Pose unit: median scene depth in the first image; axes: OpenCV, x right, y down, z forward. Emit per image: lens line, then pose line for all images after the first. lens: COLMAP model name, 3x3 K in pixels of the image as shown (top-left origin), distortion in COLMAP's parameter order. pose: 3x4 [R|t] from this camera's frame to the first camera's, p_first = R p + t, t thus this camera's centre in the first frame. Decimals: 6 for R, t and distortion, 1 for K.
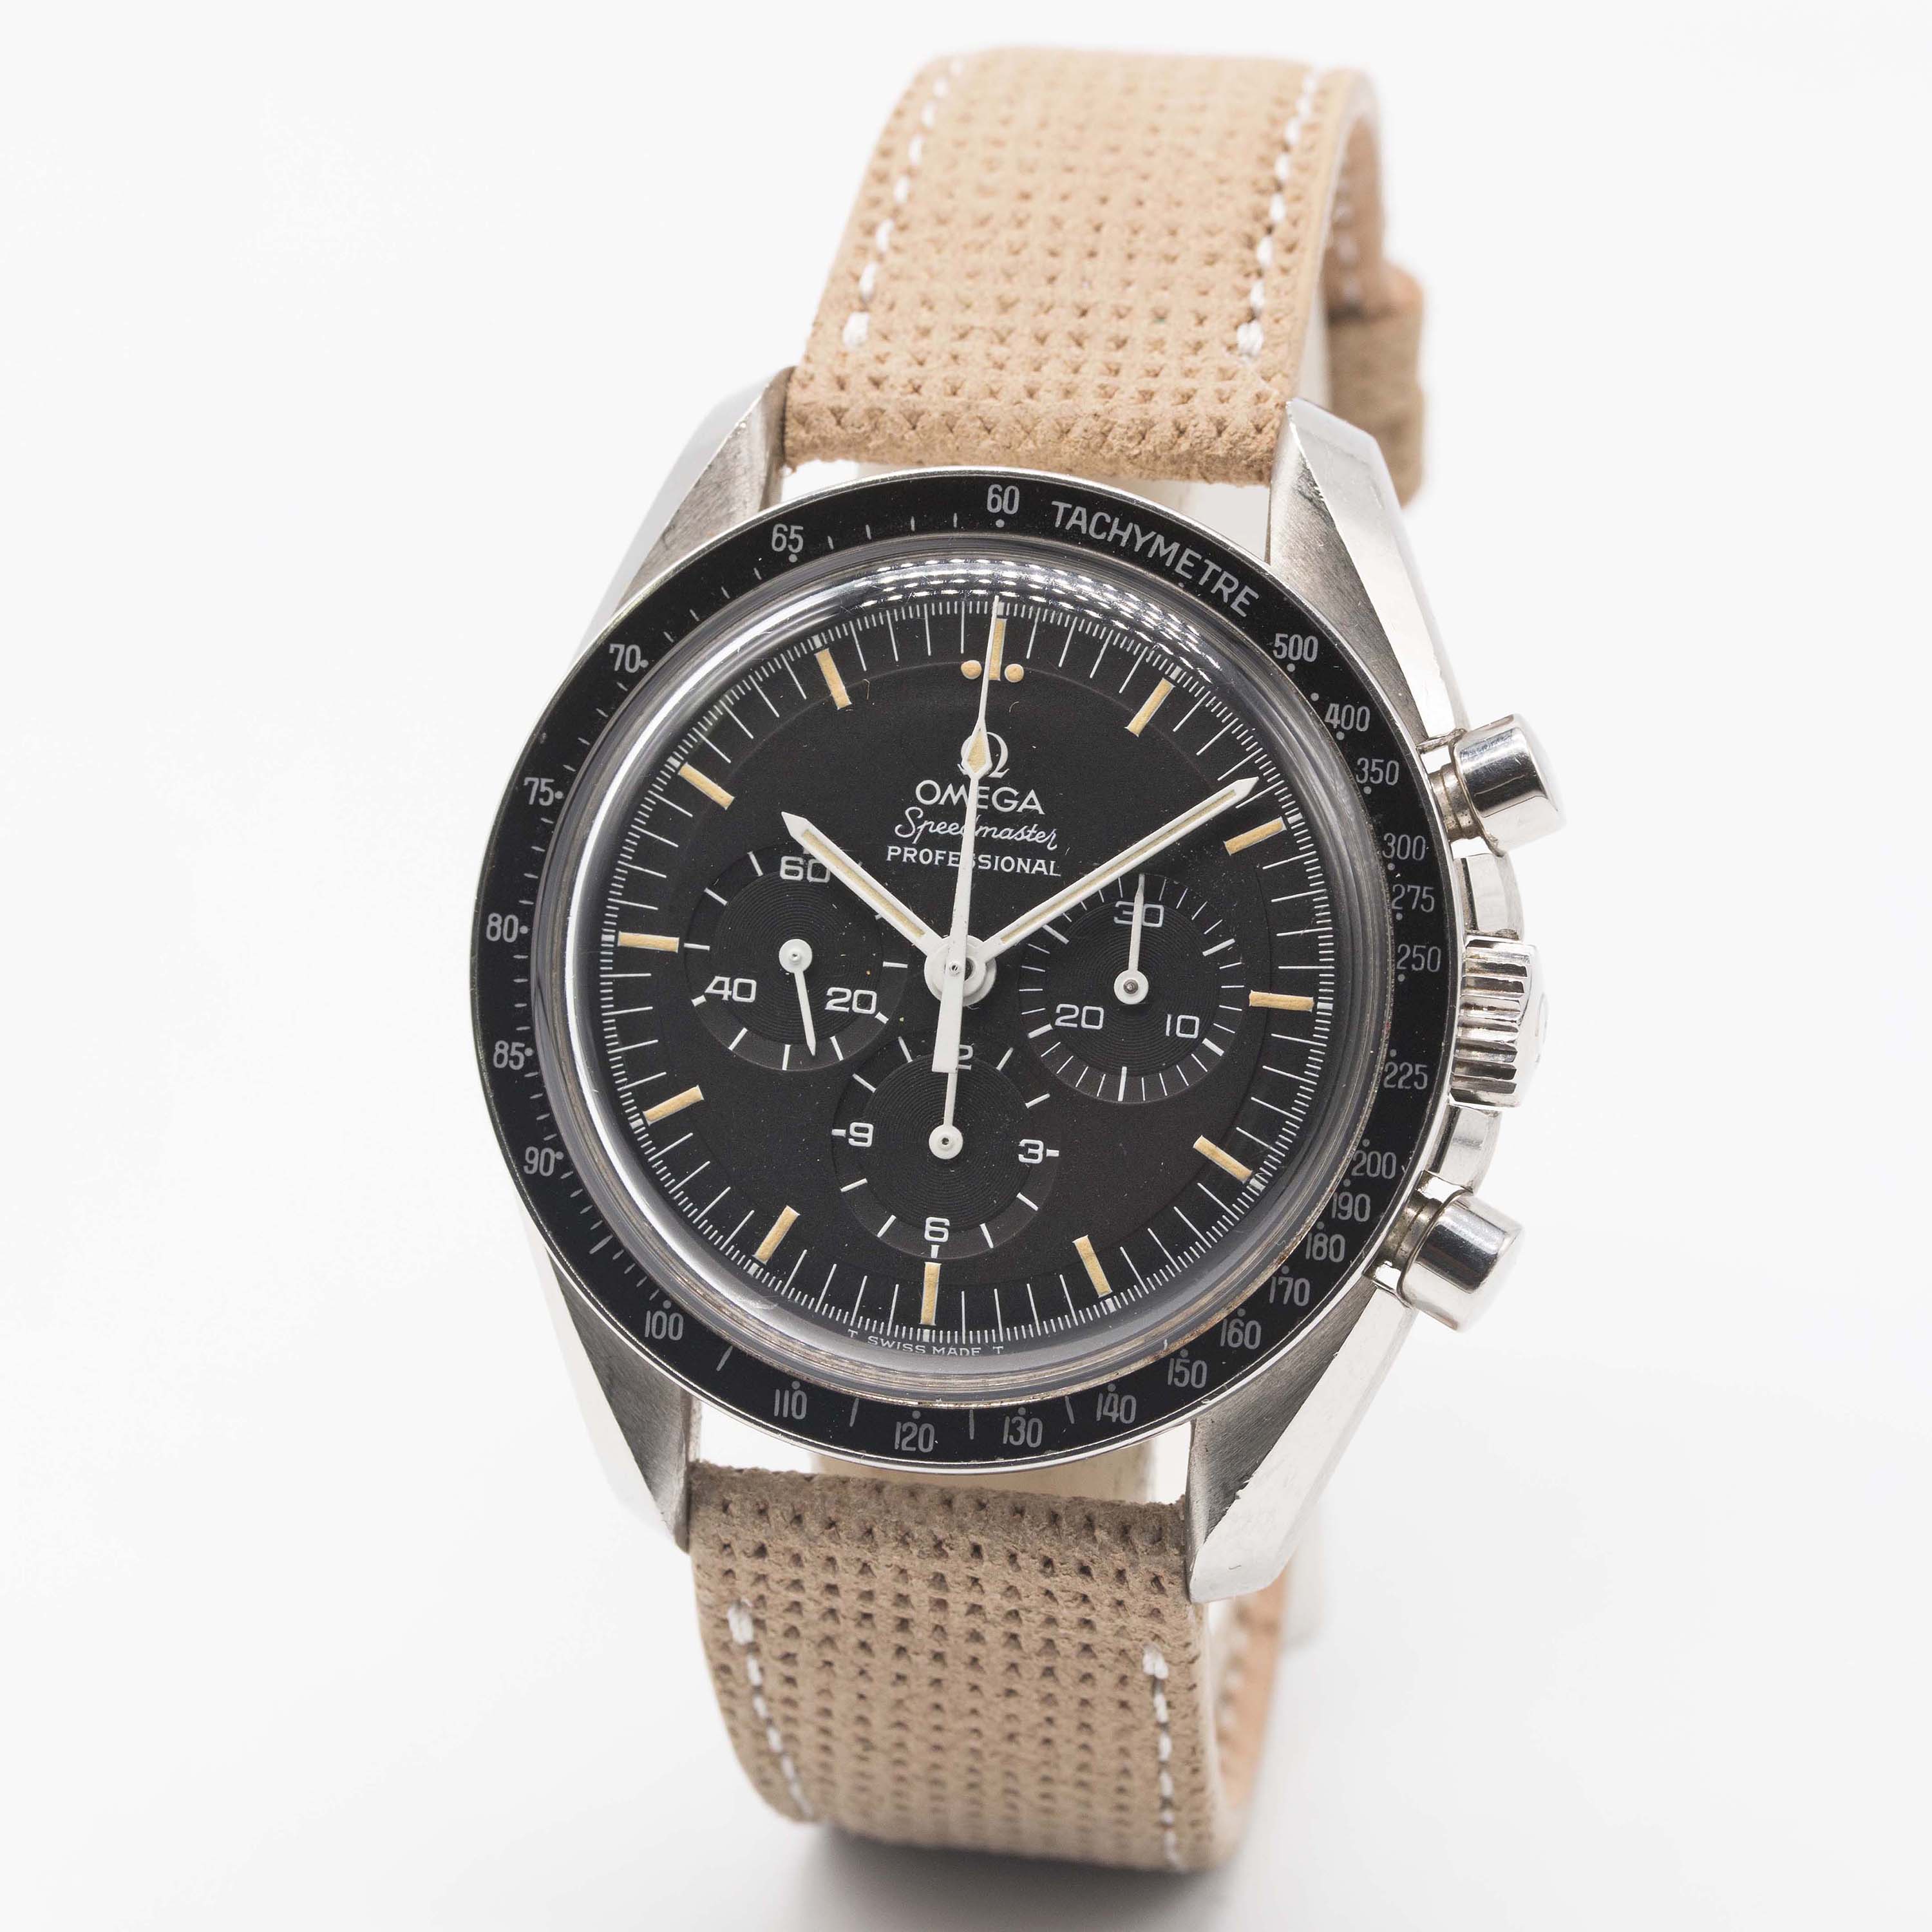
lens RADIAL K [[8558.2, 0, 966.0], [0, 8558.2, 966.0], [0, 0, 1]] dist [-0.167744, -0.591097]
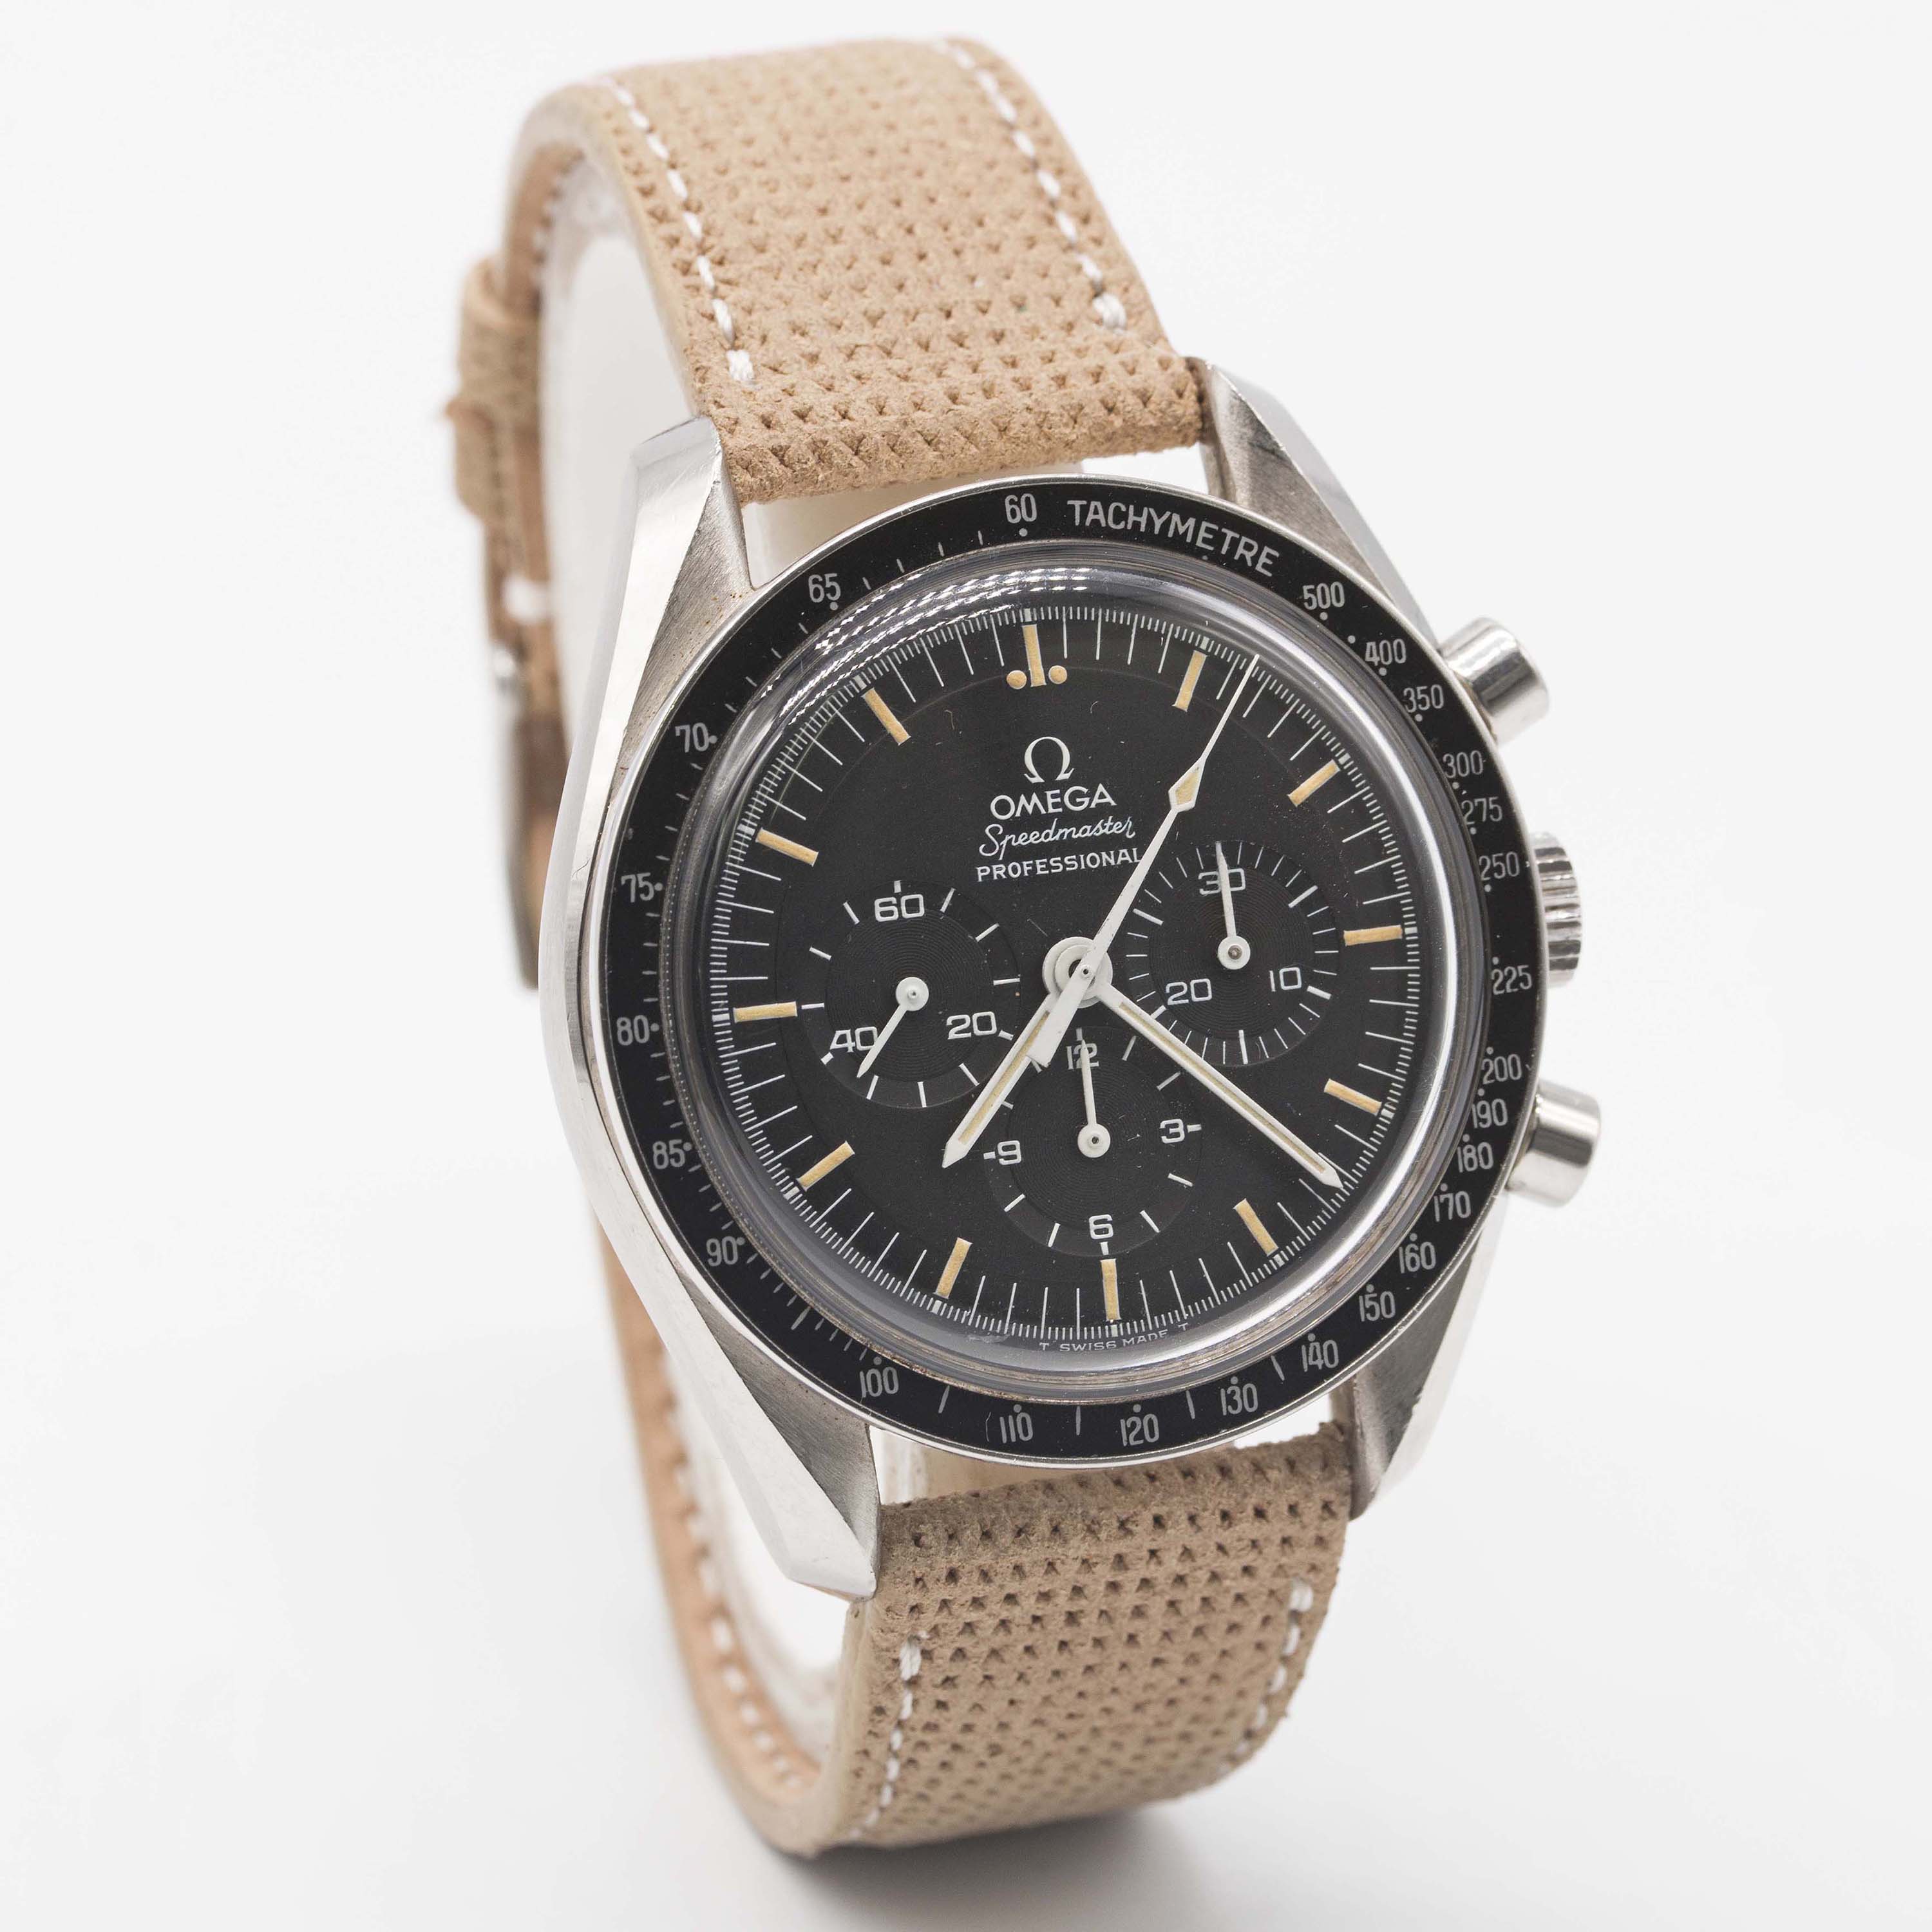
lens RADIAL K [[8558.2, 0, 966.0], [0, 8558.2, 966.0], [0, 0, 1]] dist [-0.167744, -0.591097]
pose [[0.867736, -0.214630, 0.448295, -0.466217], [0.191477, 0.976694, 0.096982, -0.101055], [-0.458662, 0.001683, 0.888609, 0.104781]]
